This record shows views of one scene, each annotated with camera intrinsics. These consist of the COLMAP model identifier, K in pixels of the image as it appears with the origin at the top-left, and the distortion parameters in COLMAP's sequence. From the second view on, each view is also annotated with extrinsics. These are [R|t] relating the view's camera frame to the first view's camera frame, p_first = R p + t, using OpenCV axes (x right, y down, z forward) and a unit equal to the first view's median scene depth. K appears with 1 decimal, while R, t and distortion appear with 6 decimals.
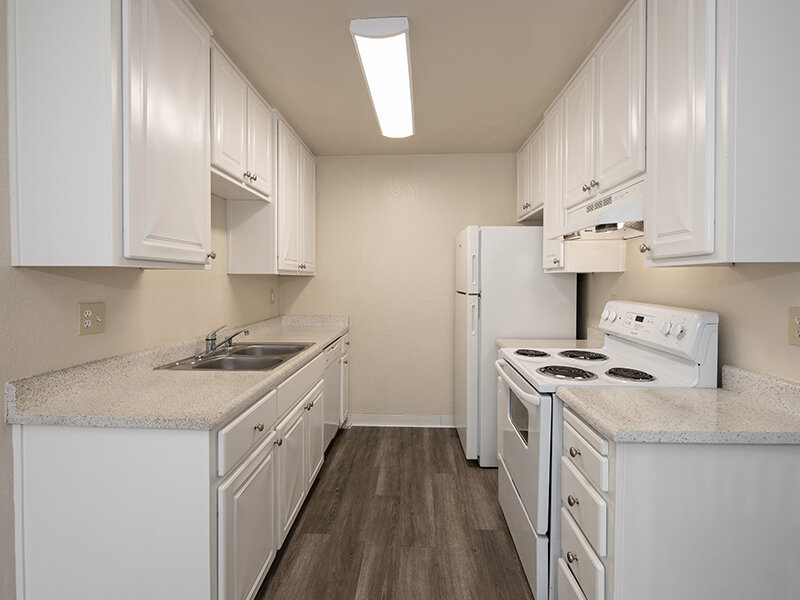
lens RADIAL K [[394.6, 0, 402.5], [0, 394.6, 288.6], [0, 0, 1]] dist [-0.001367, -0.000098]
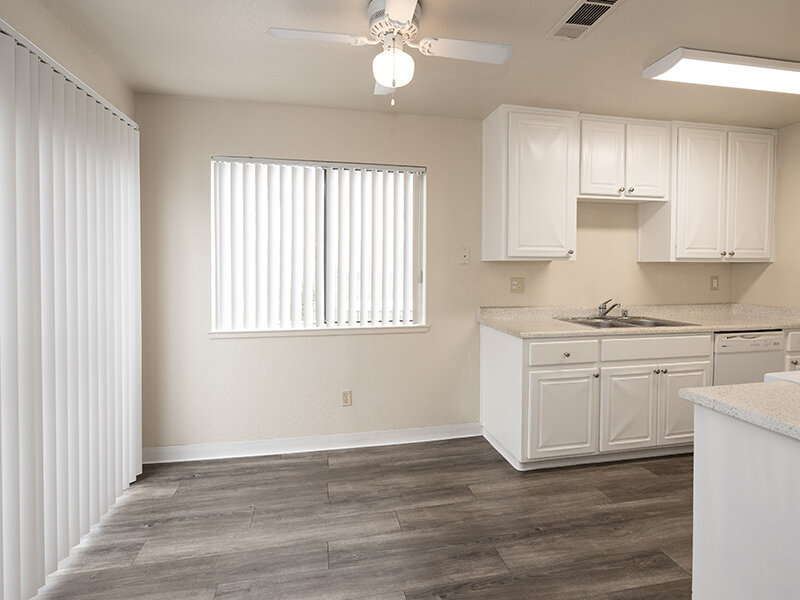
lens RADIAL K [[402.8, 0, 405.6], [0, 402.8, 277.3], [0, 0, 1]] dist [-0.000281, -0.000466]
pose [[0.265660, 0.025921, -0.963718, 0.829050], [-0.022025, 0.999541, 0.020813, 0.002259], [0.963815, 0.015697, 0.266109, -0.093669]]
